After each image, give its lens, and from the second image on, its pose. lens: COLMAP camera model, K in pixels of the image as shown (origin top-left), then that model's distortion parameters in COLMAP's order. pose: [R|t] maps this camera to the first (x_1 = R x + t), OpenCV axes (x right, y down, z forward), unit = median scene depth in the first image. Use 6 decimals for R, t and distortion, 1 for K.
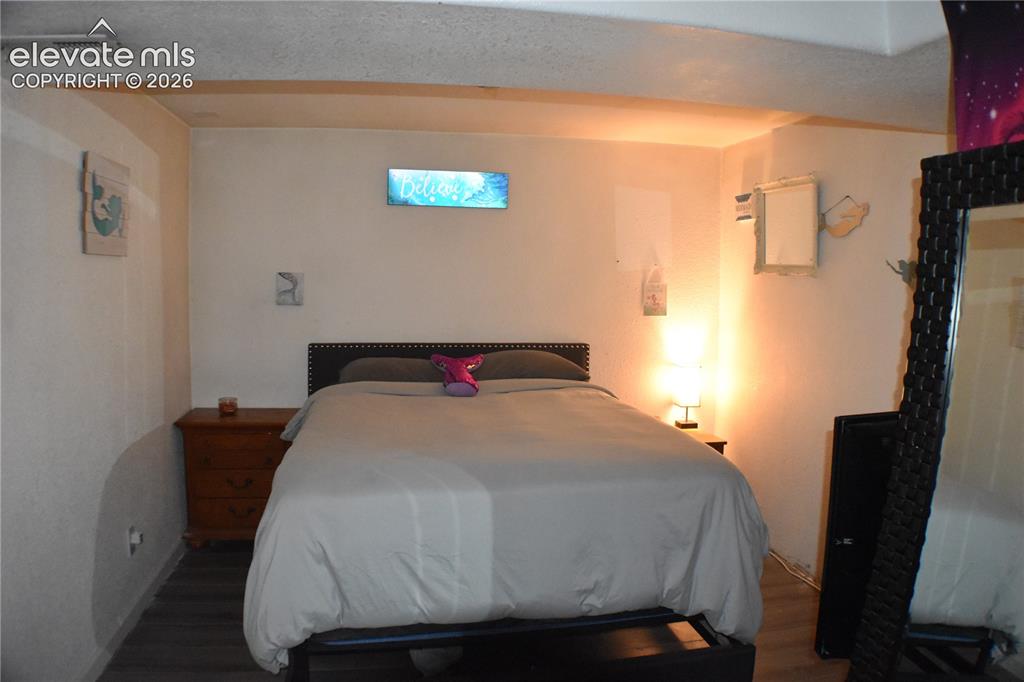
lens RADIAL K [[747.5, 0, 519.6], [0, 747.5, 339.5], [0, 0, 1]] dist [-0.182352, 0.035848]
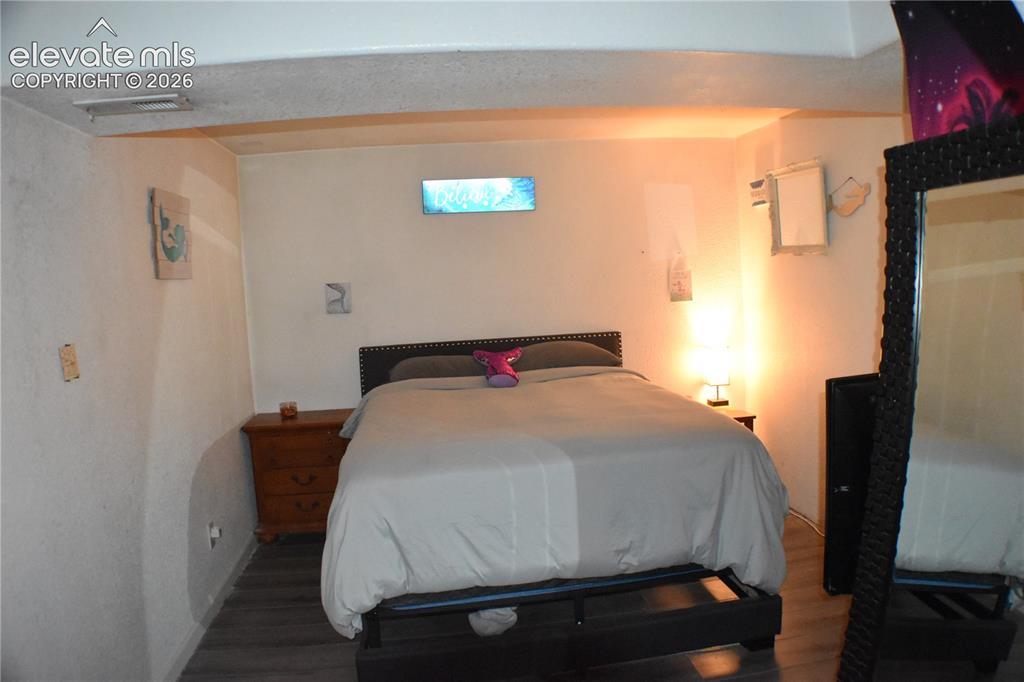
lens RADIAL K [[747.5, 0, 513.2], [0, 747.5, 345.3], [0, 0, 1]] dist [-0.182352, 0.035848]
pose [[0.995951, -0.061874, -0.065214, 0.015141], [0.062752, 0.997963, 0.011506, 0.006056], [0.064369, -0.015552, 0.997805, -0.114165]]
